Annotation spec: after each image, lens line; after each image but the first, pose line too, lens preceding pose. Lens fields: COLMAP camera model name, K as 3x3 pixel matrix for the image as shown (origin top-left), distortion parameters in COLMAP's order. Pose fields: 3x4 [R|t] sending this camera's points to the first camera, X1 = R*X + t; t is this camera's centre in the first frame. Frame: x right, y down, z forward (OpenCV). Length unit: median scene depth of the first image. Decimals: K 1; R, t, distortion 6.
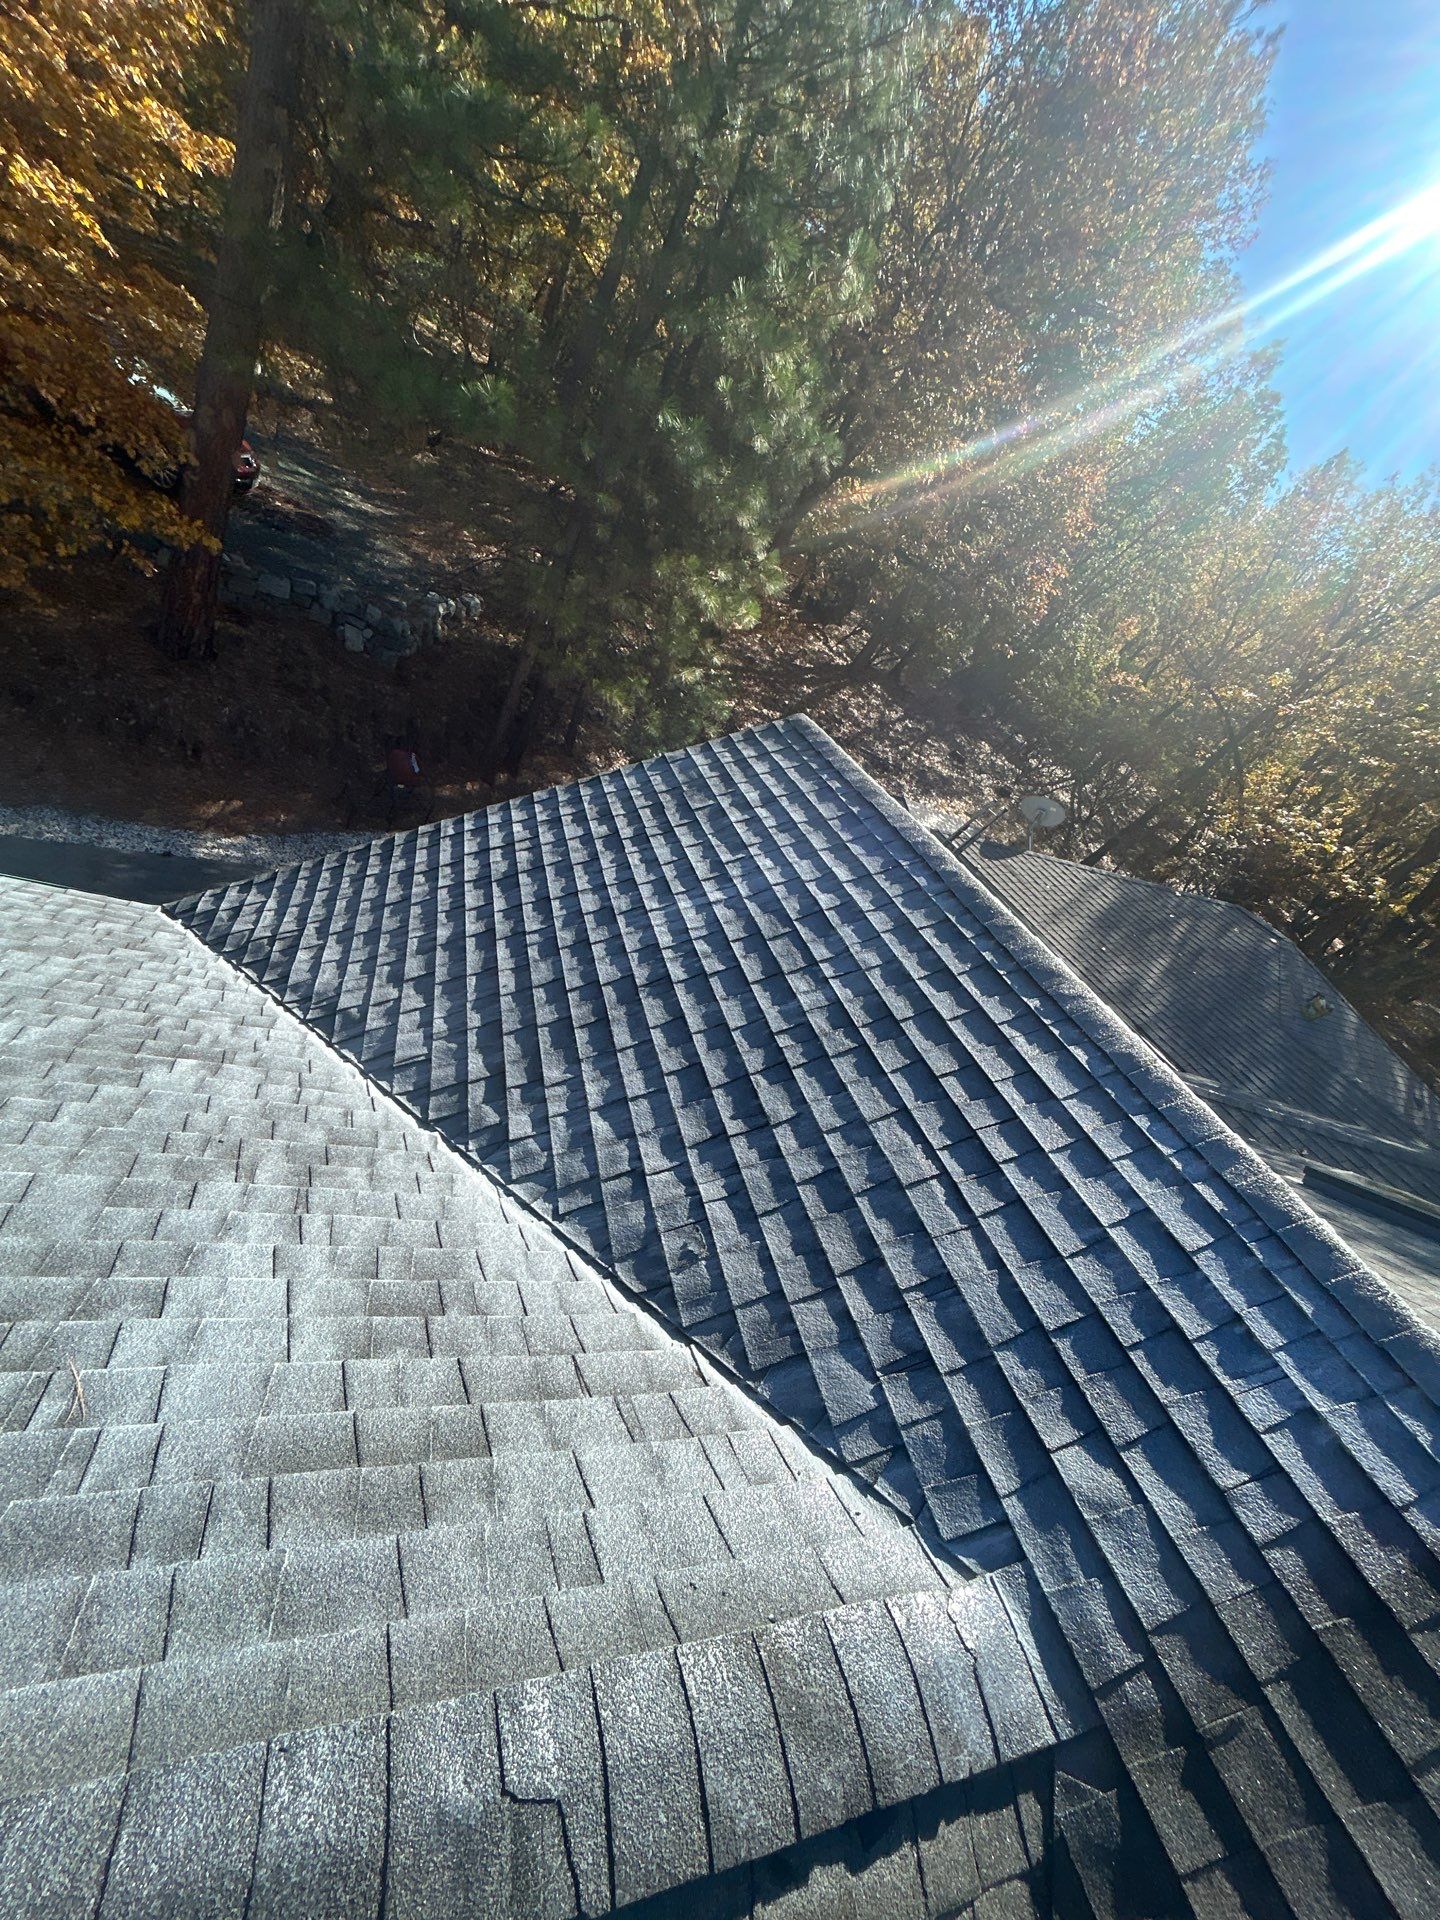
lens RADIAL K [[772.4, 0, 721.5], [0, 772.4, 959.7], [0, 0, 1]] dist [-0.001795, 0.002206]
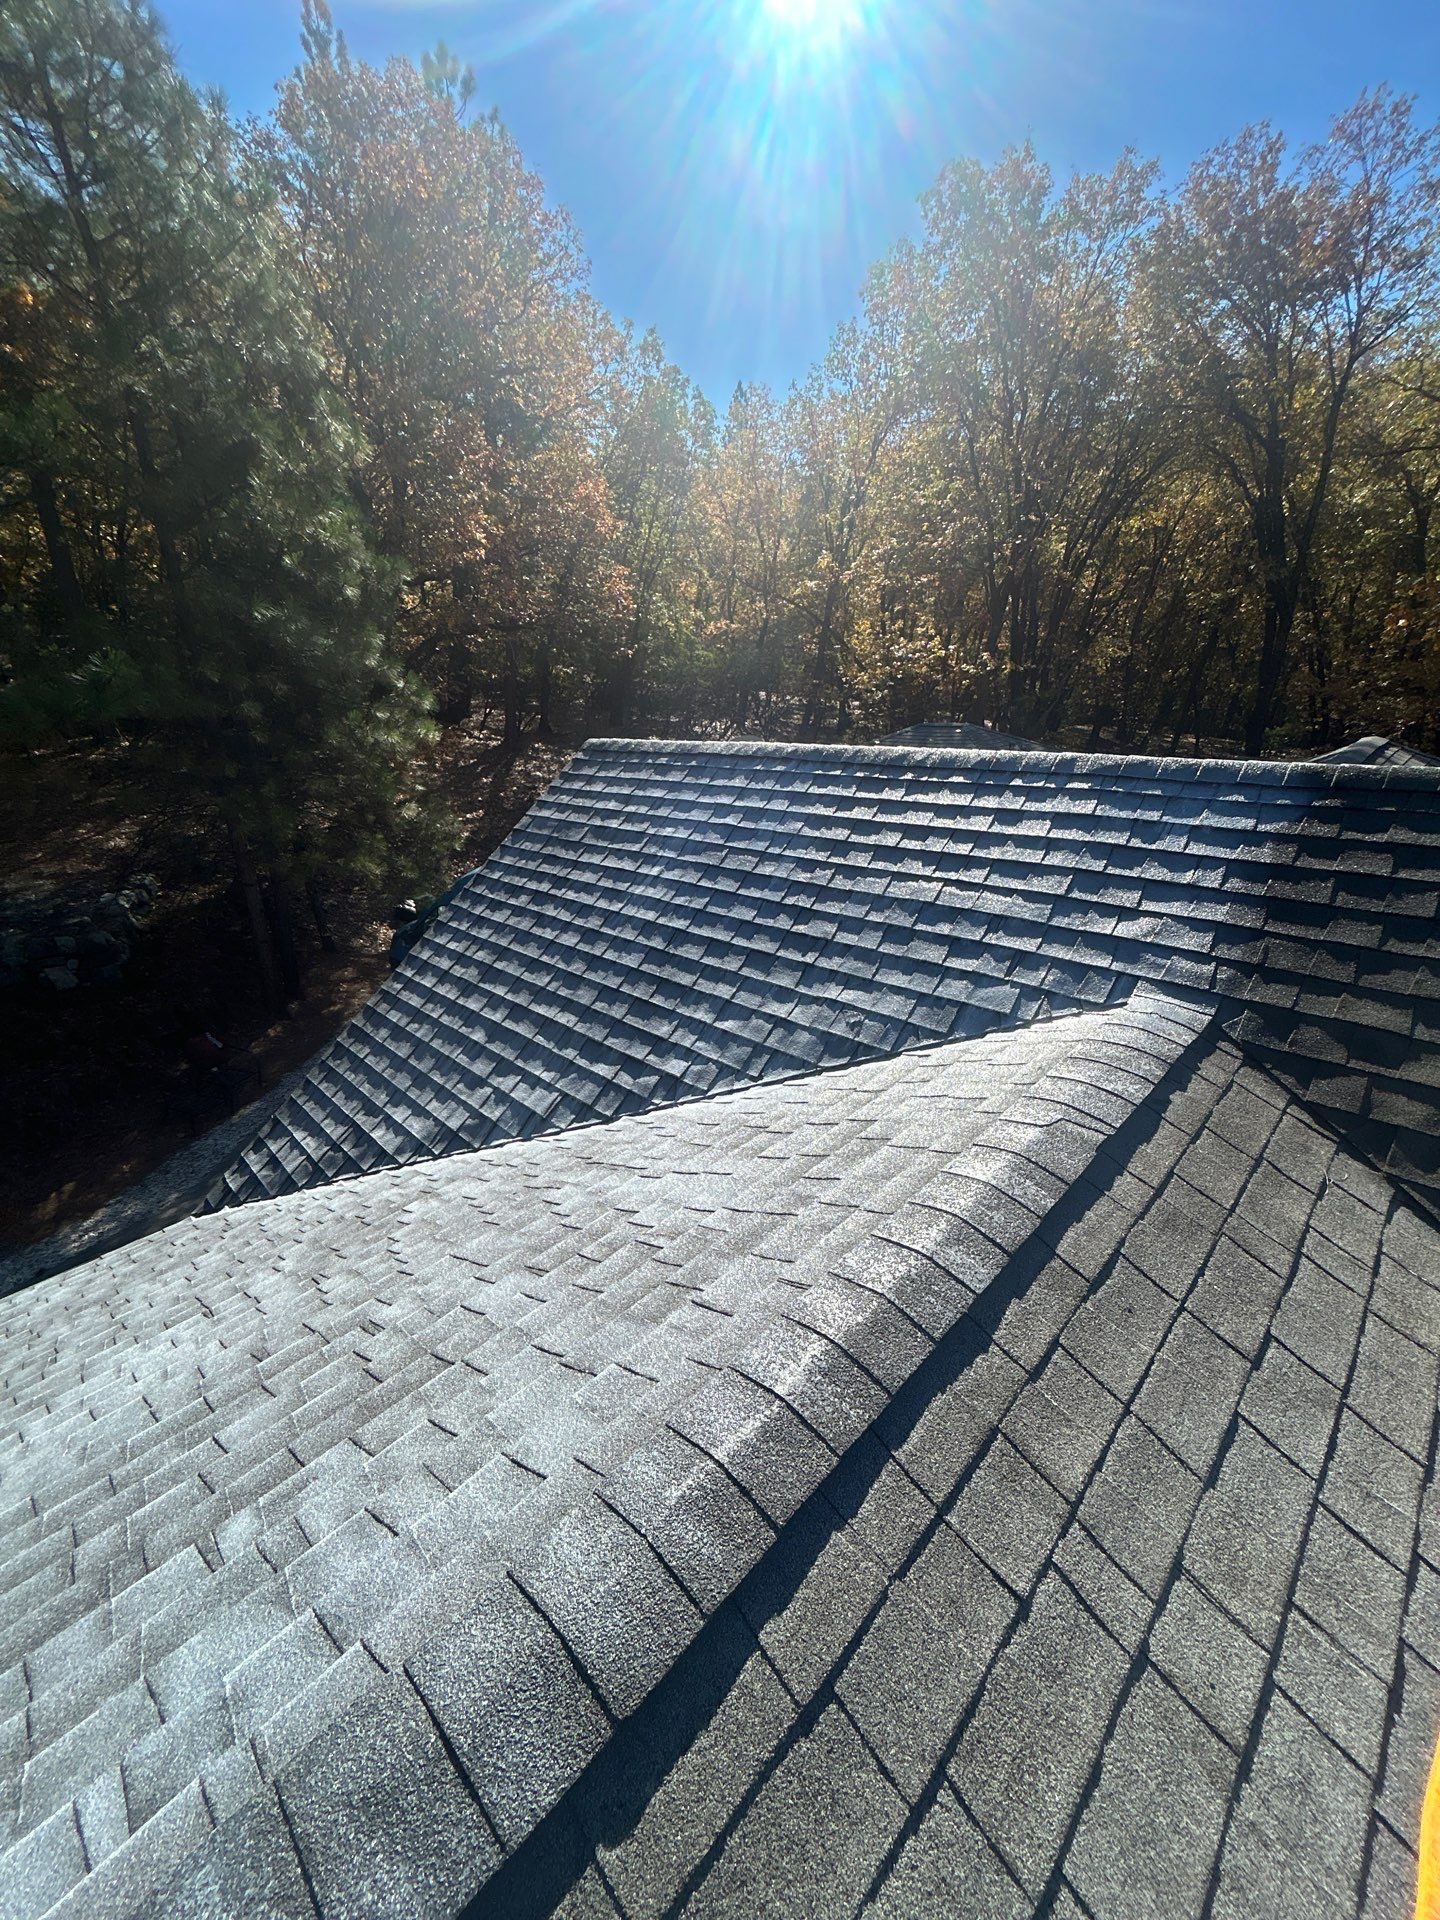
lens RADIAL K [[773.7, 0, 718.1], [0, 773.7, 960.6], [0, 0, 1]] dist [-0.003189, 0.002081]
pose [[0.775523, -0.581844, 0.244994, -0.405328], [0.596742, 0.802266, 0.016355, 0.092635], [-0.206067, 0.133515, 0.969387, -0.259388]]
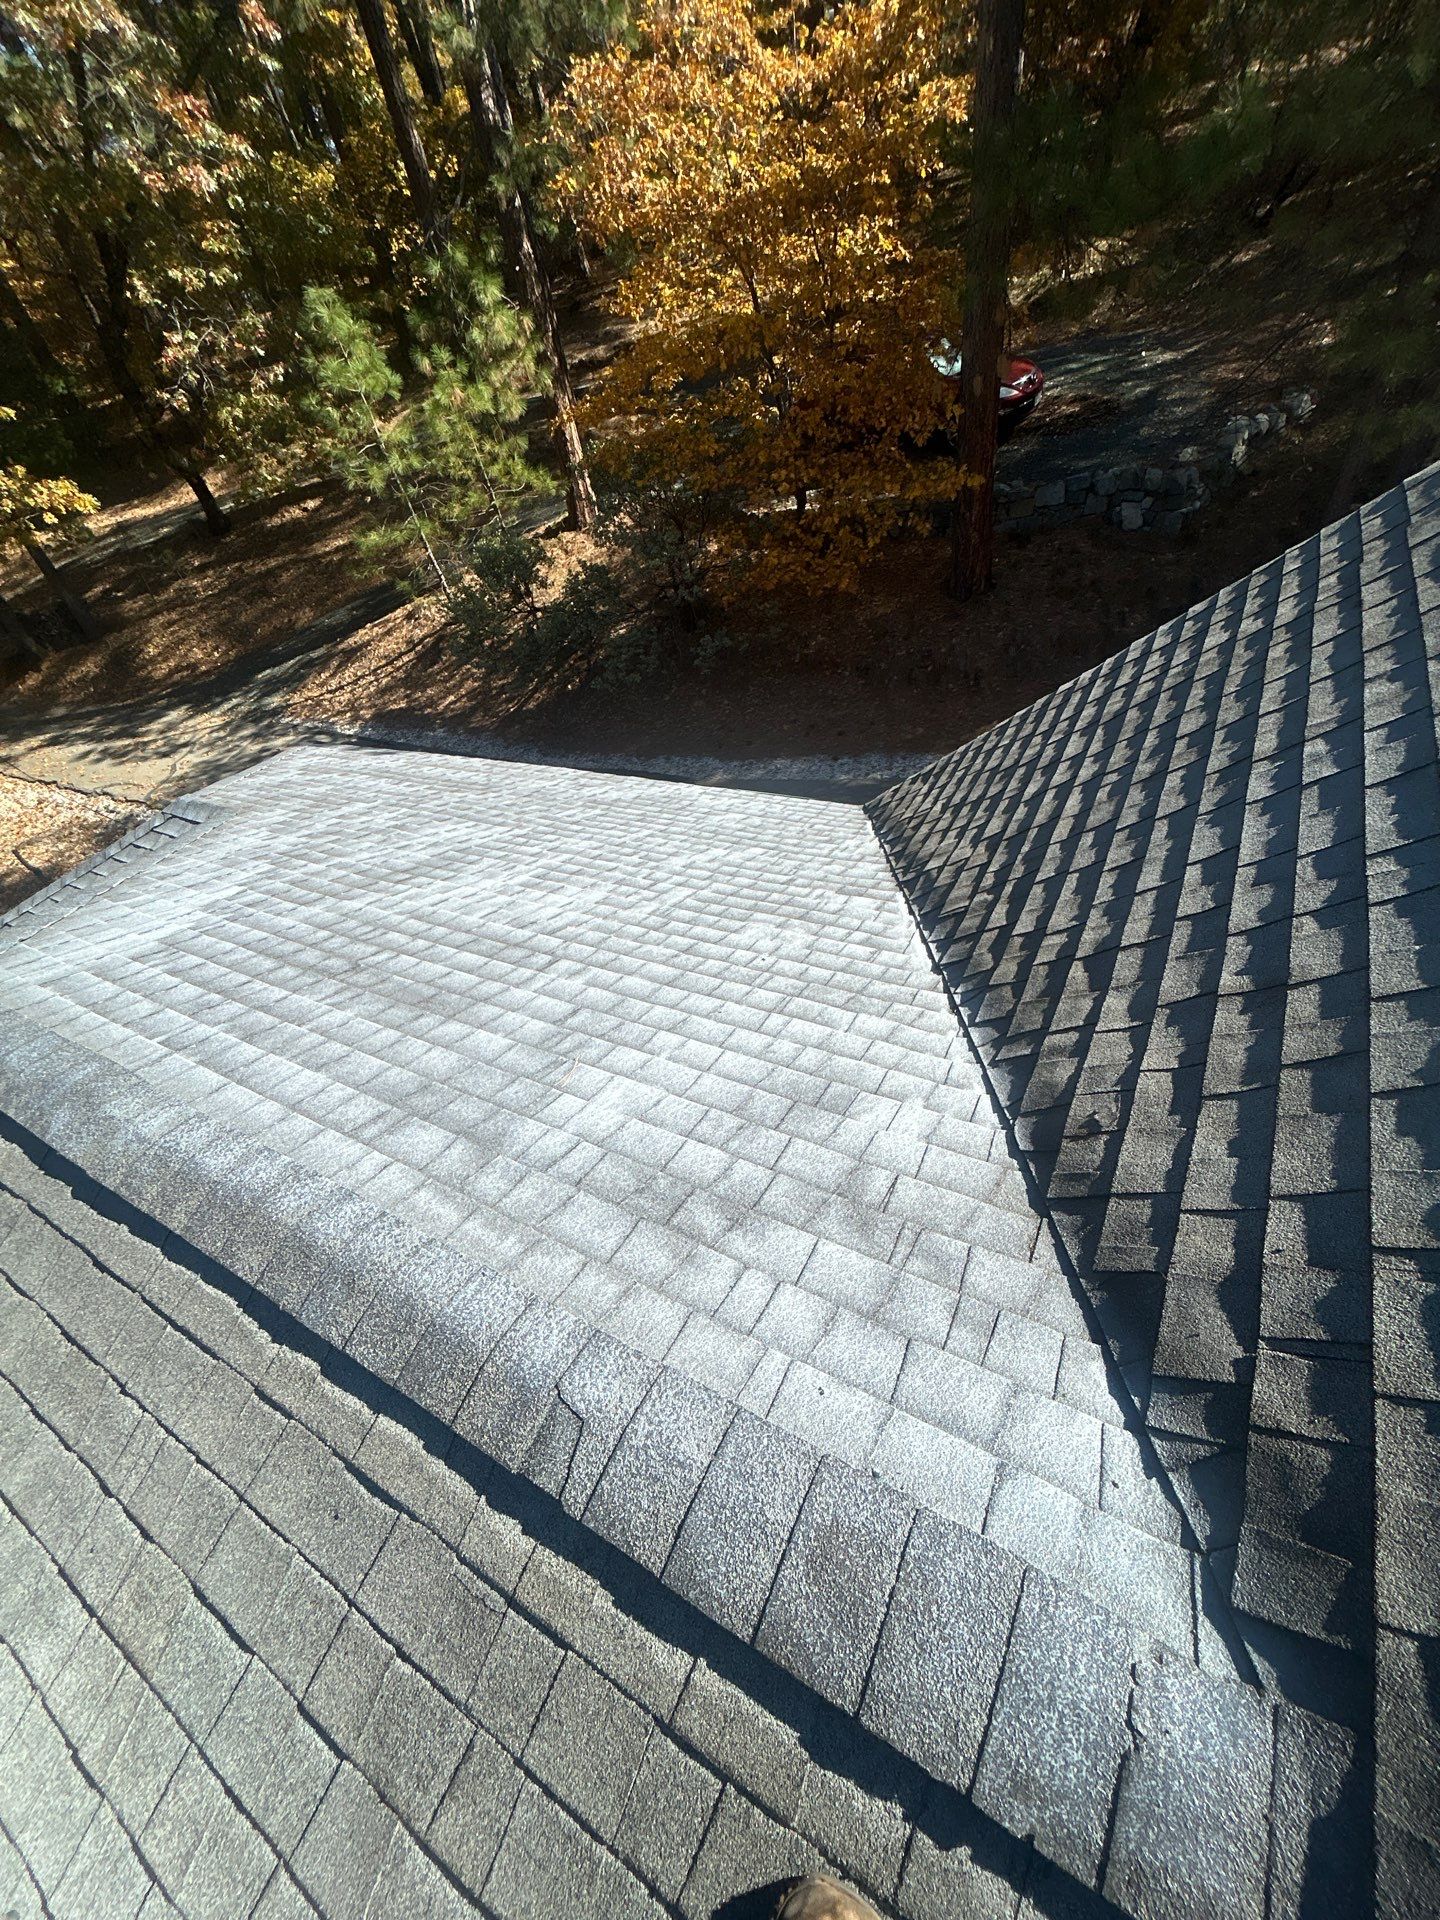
lens RADIAL K [[772.4, 0, 721.5], [0, 772.4, 959.7], [0, 0, 1]] dist [-0.001795, 0.002206]
pose [[0.537216, 0.046770, -0.842147, 0.321382], [0.040580, 0.995872, 0.081195, 0.108192], [0.842468, -0.077794, 0.533100, 0.221263]]
